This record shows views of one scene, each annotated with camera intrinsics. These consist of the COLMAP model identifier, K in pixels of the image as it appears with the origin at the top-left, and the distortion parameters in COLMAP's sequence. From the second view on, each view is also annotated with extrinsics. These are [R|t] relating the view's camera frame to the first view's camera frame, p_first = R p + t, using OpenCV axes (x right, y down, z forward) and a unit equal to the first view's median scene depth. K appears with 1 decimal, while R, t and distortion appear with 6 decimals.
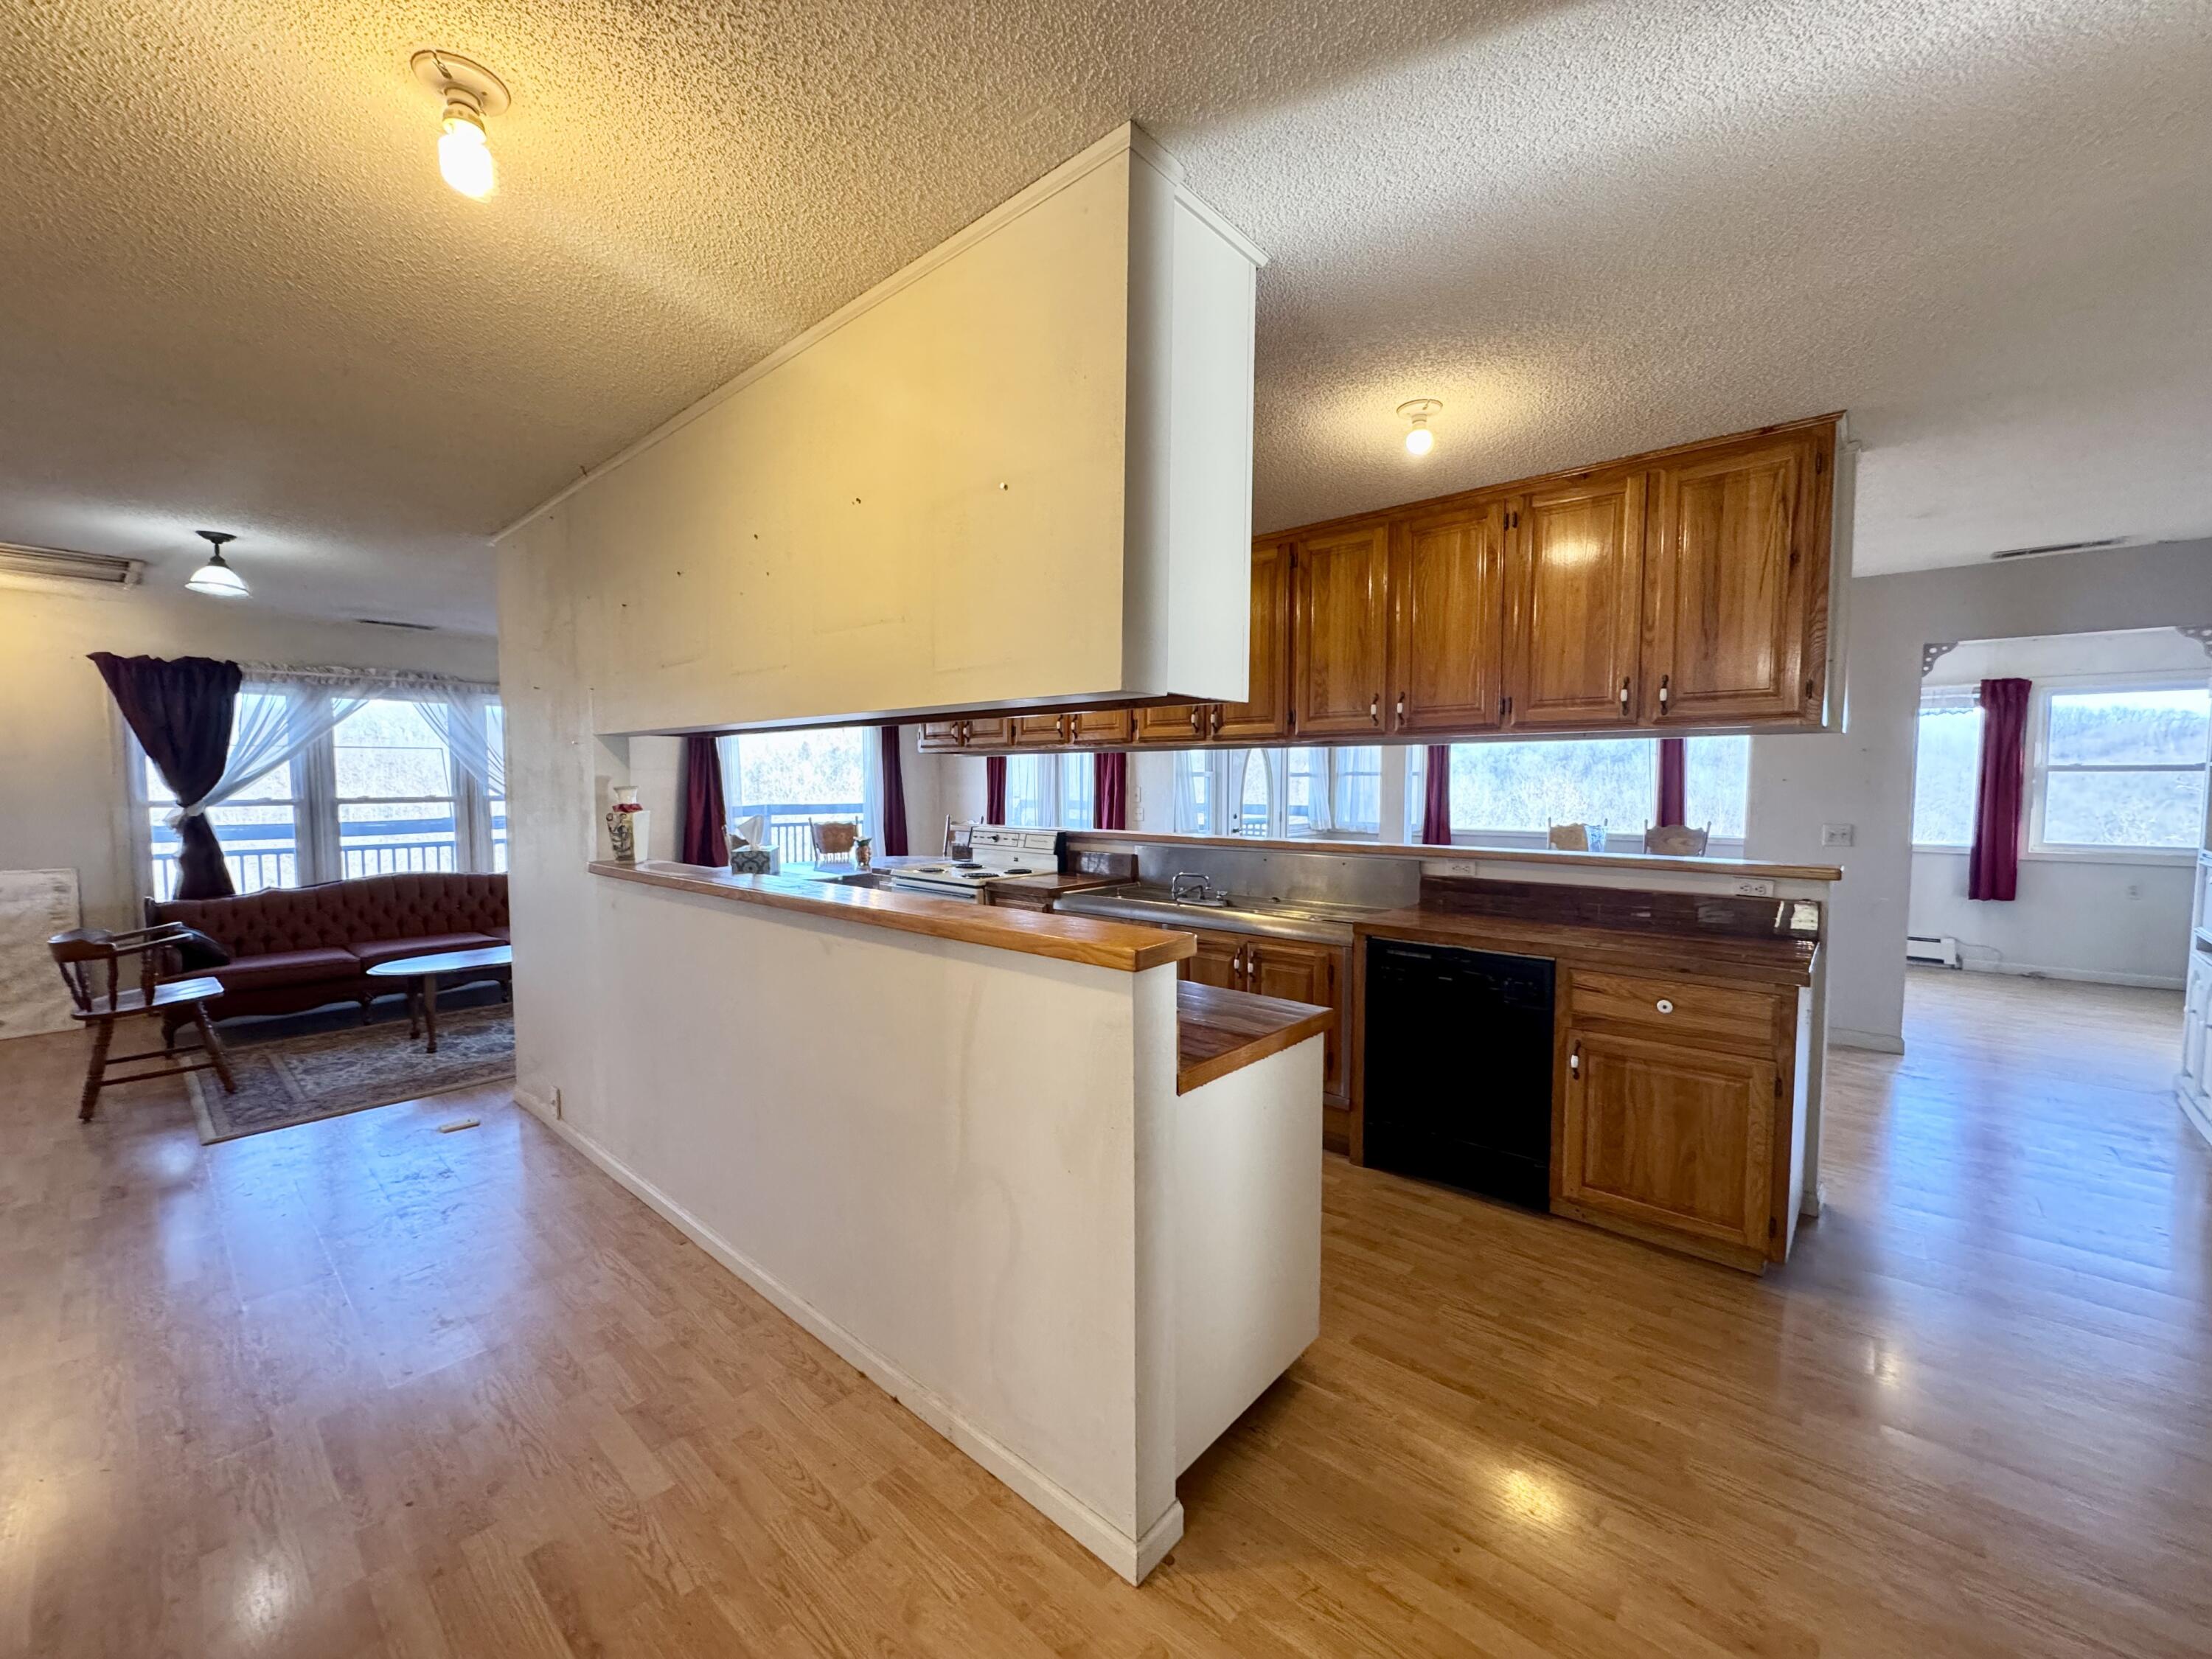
lens RADIAL K [[889.7, 0, 1106.0], [0, 889.7, 829.5], [0, 0, 1]] dist [-0.000282, -0.000500]
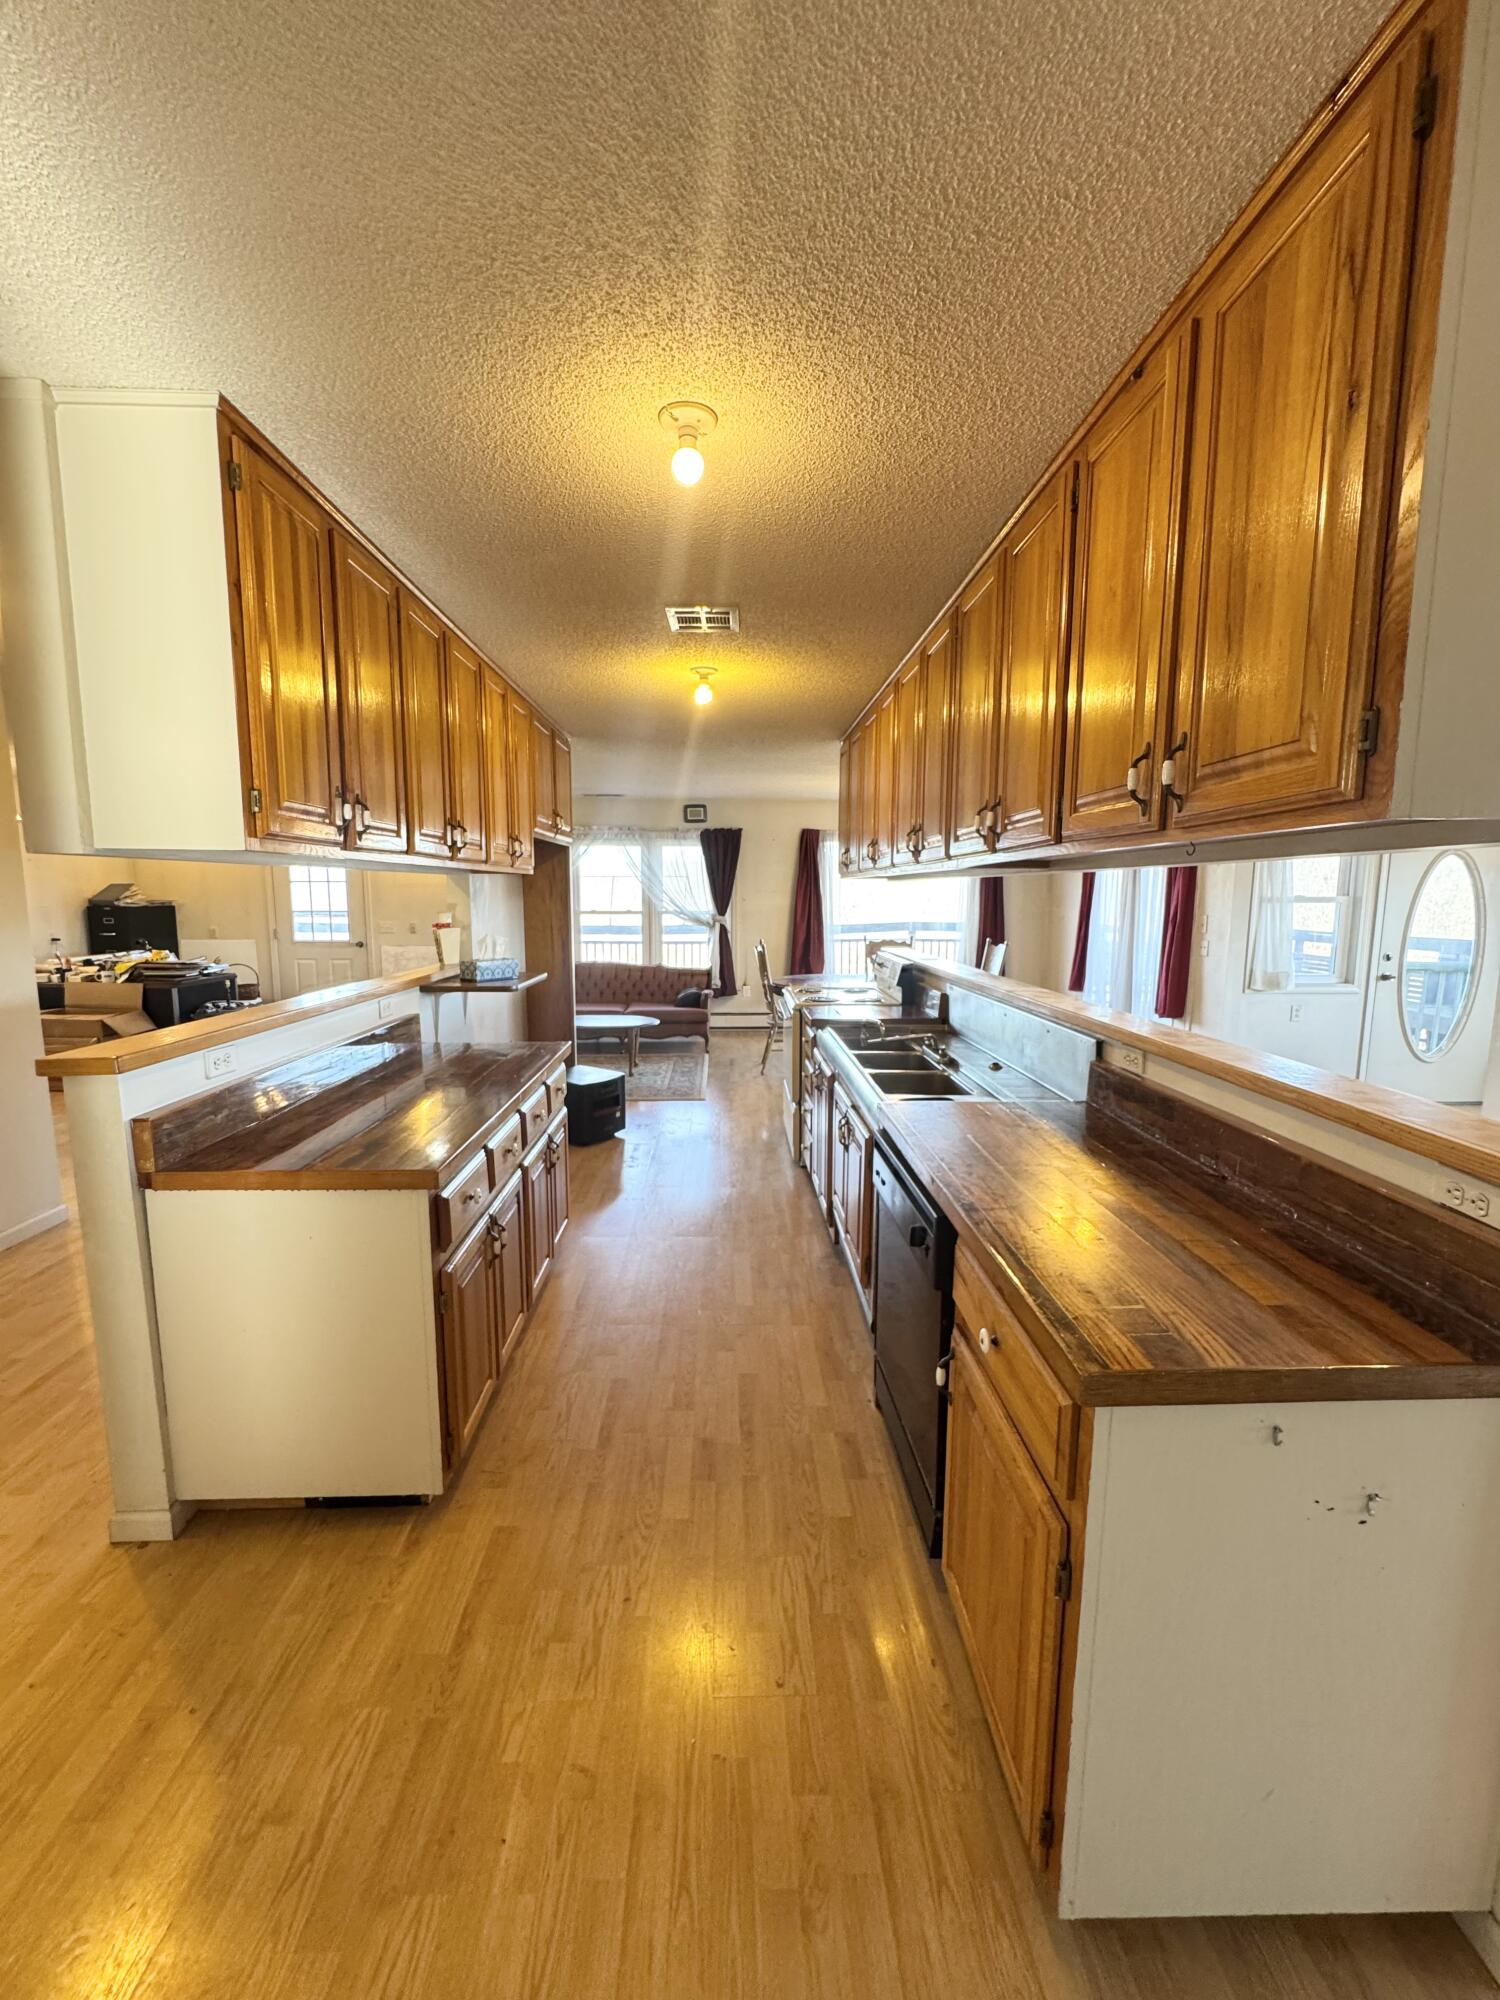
lens RADIAL K [[804.5, 0, 750.0], [0, 804.5, 1000.0], [0, 0, 1]] dist [-0.000282, -0.000500]
pose [[0.681344, 0.100912, -0.724974, 0.372873], [-0.046740, 0.994428, 0.094491, -0.025242], [0.730469, -0.030496, 0.682264, 0.232671]]
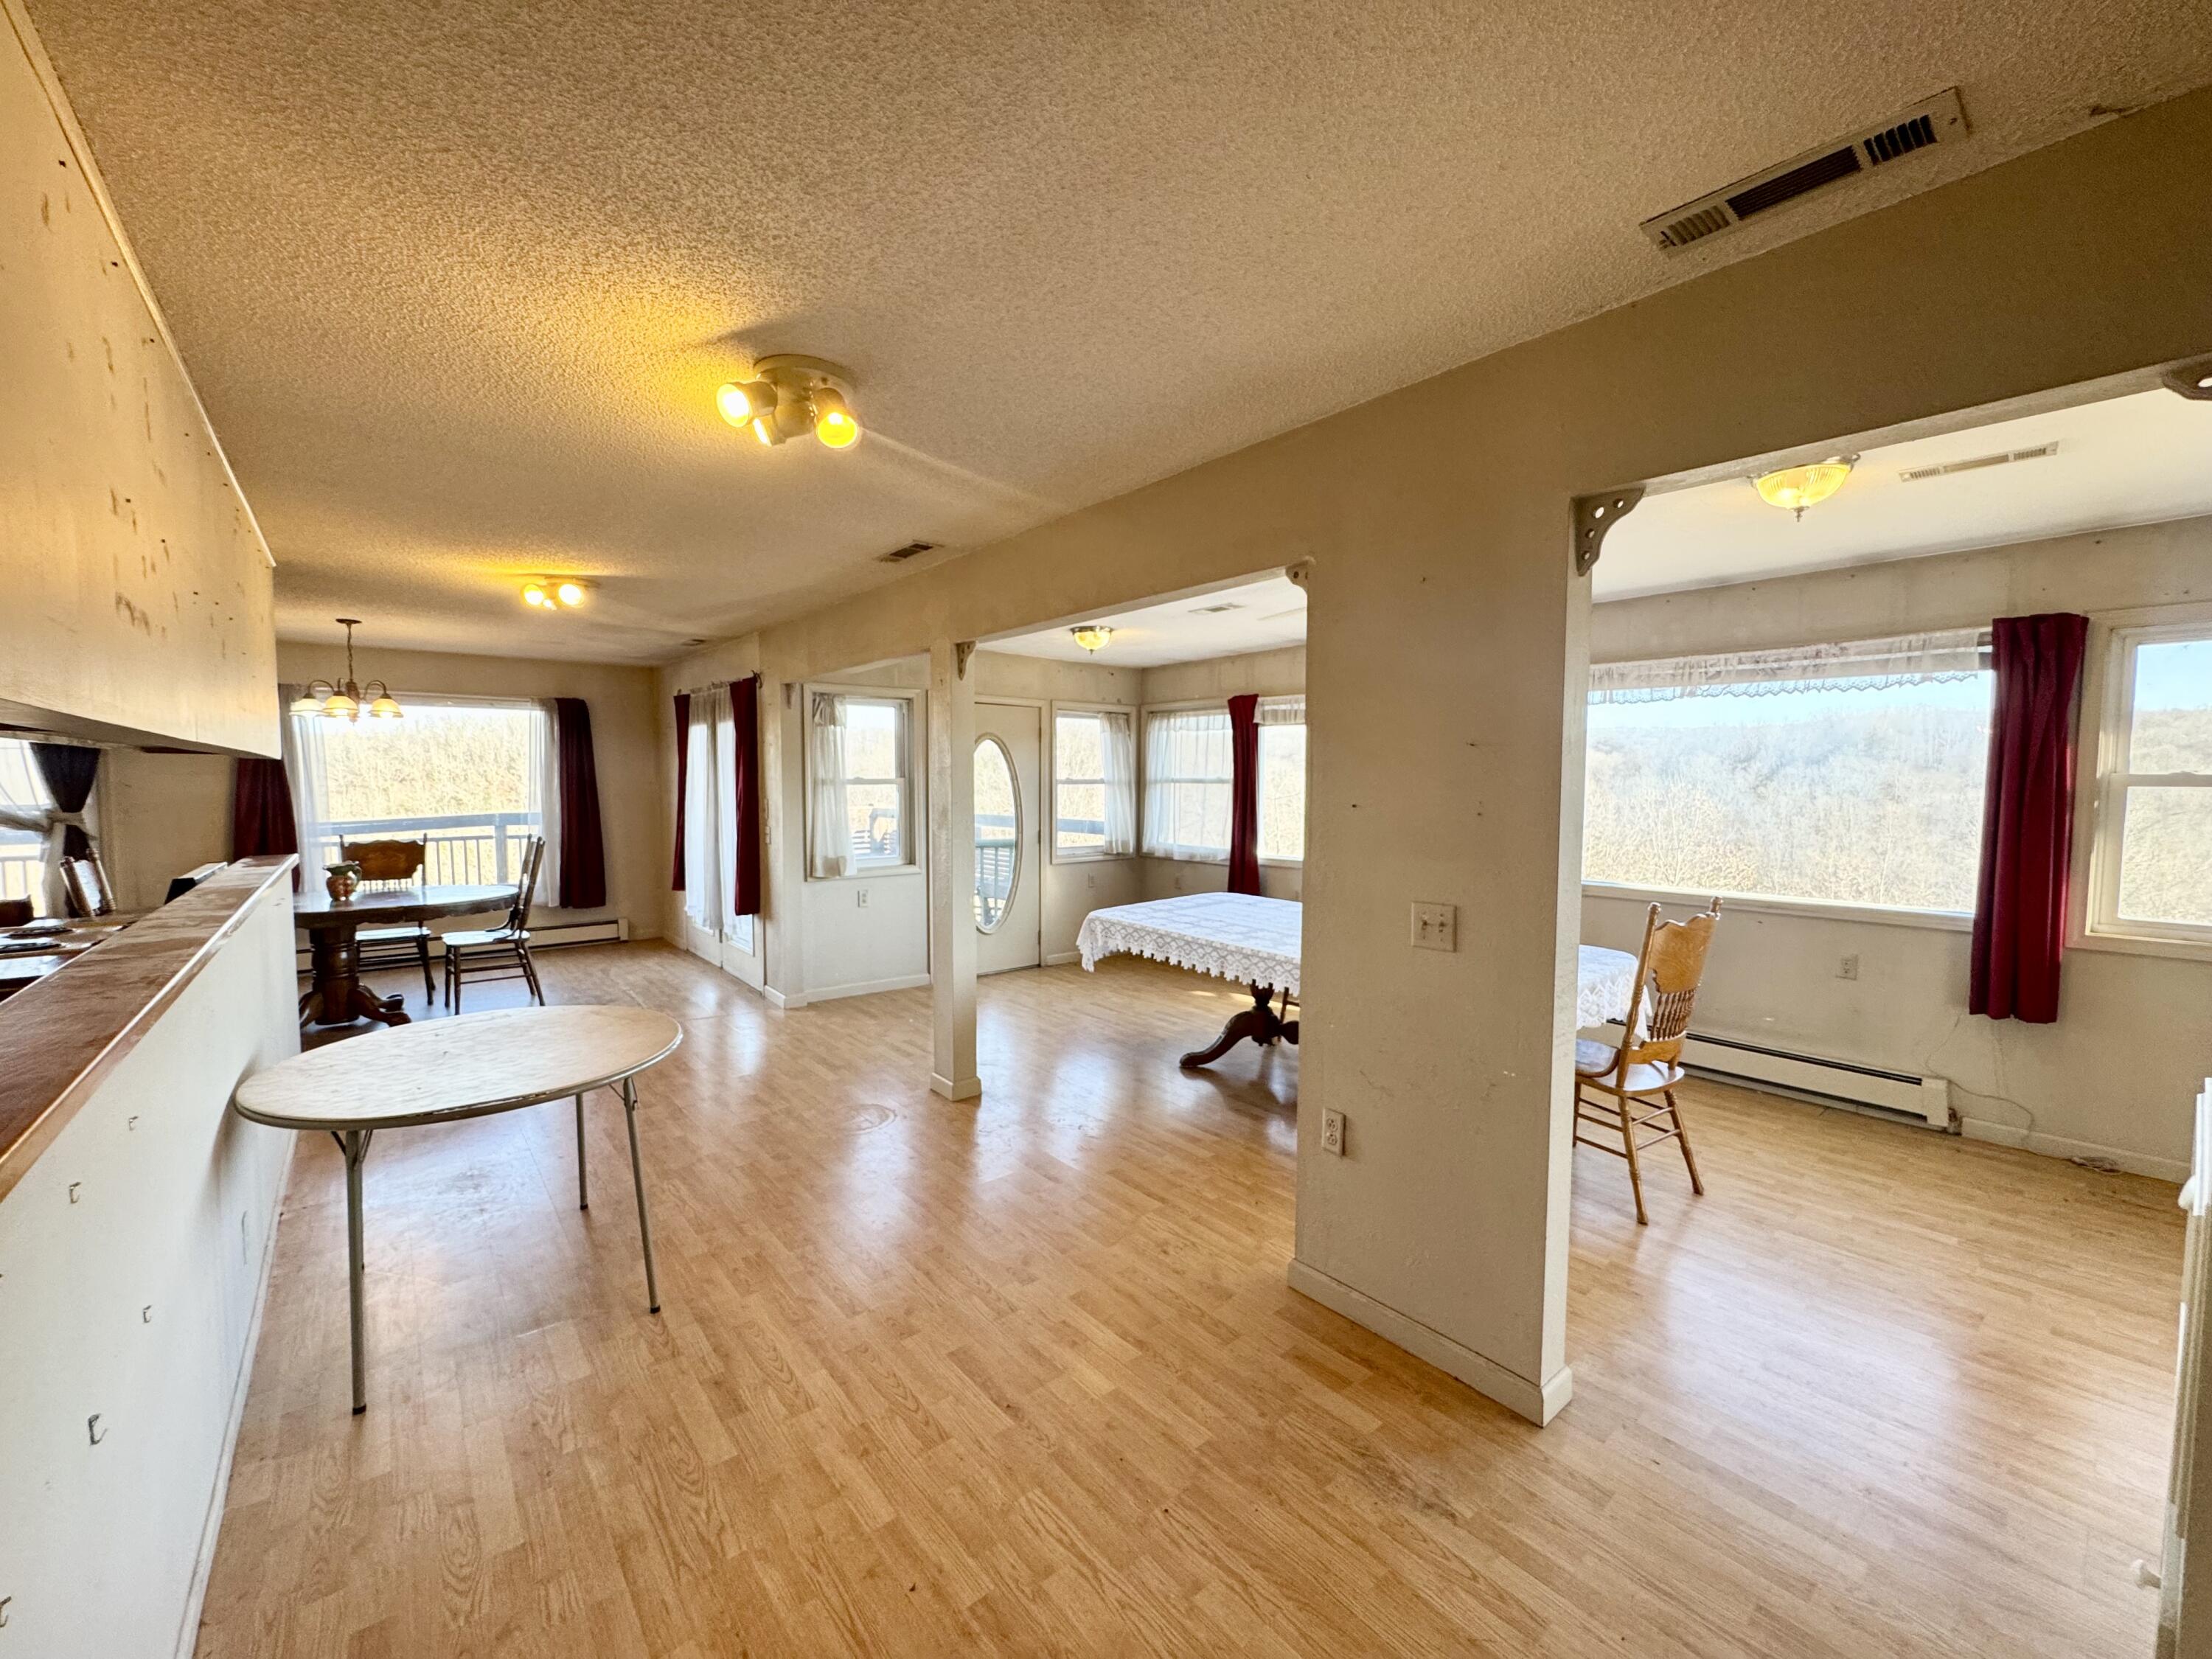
lens RADIAL K [[889.7, 0, 1106.0], [0, 889.7, 829.5], [0, 0, 1]] dist [-0.000282, -0.000500]
pose [[0.988163, 0.012450, -0.152901, 0.543948], [-0.012693, 0.999919, -0.000610, -0.031439], [0.152881, 0.002543, 0.988241, 0.383169]]
